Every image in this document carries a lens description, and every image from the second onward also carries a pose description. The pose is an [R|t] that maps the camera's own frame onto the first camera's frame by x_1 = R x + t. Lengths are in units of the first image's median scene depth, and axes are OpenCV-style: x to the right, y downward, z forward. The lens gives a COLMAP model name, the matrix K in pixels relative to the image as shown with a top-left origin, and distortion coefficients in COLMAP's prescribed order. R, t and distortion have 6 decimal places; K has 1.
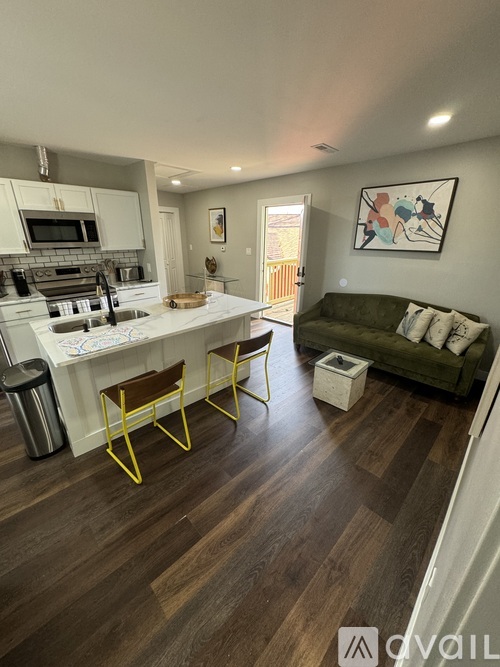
lens RADIAL K [[265.9, 0, 250.3], [0, 265.9, 333.5], [0, 0, 1]] dist [-0.001690, 0.000143]
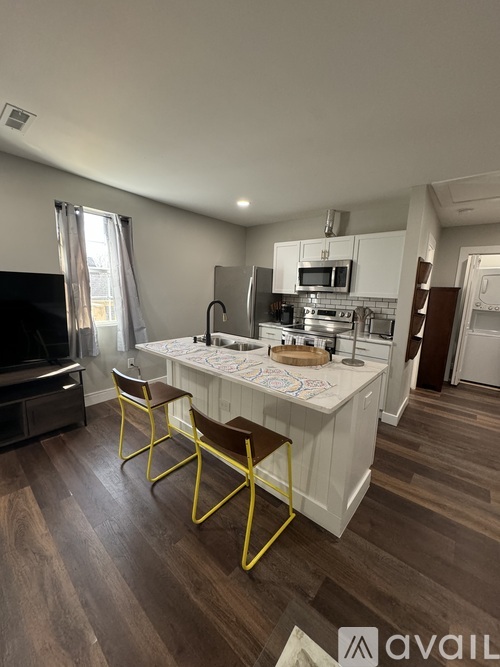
lens RADIAL K [[265.9, 0, 250.9], [0, 265.9, 333.0], [0, 0, 1]] dist [-0.001690, 0.000143]
pose [[0.083840, 0.164889, -0.982742, 0.492784], [-0.375797, 0.918627, 0.122072, -0.228844], [0.922902, 0.359077, 0.138983, 0.771423]]
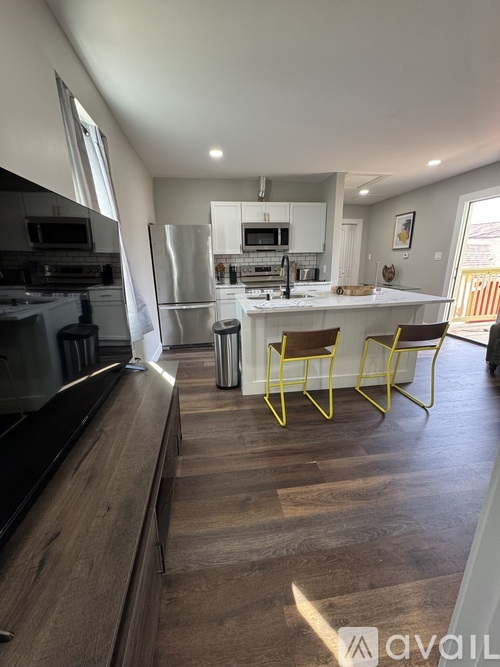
lens RADIAL K [[265.9, 0, 250.4], [0, 265.9, 333.5], [0, 0, 1]] dist [-0.001690, 0.000143]
pose [[0.809370, 0.137172, -0.571056, 0.053772], [-0.182157, 0.983022, -0.022045, 0.143095], [0.558337, 0.121864, 0.820615, -0.063906]]
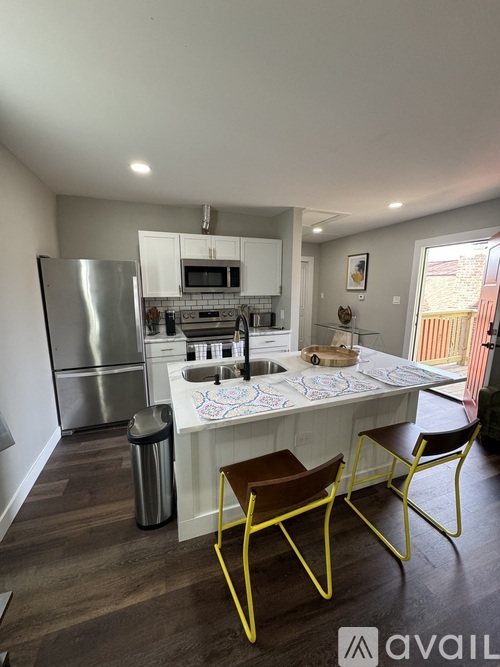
lens RADIAL K [[265.9, 0, 250.0], [0, 265.9, 333.3], [0, 0, 1]] dist [-0.001690, 0.000143]
pose [[0.907943, 0.068860, -0.413397, -0.137830], [-0.142382, 0.978420, -0.149737, -0.038854], [0.394165, 0.194813, 0.898155, 0.188968]]
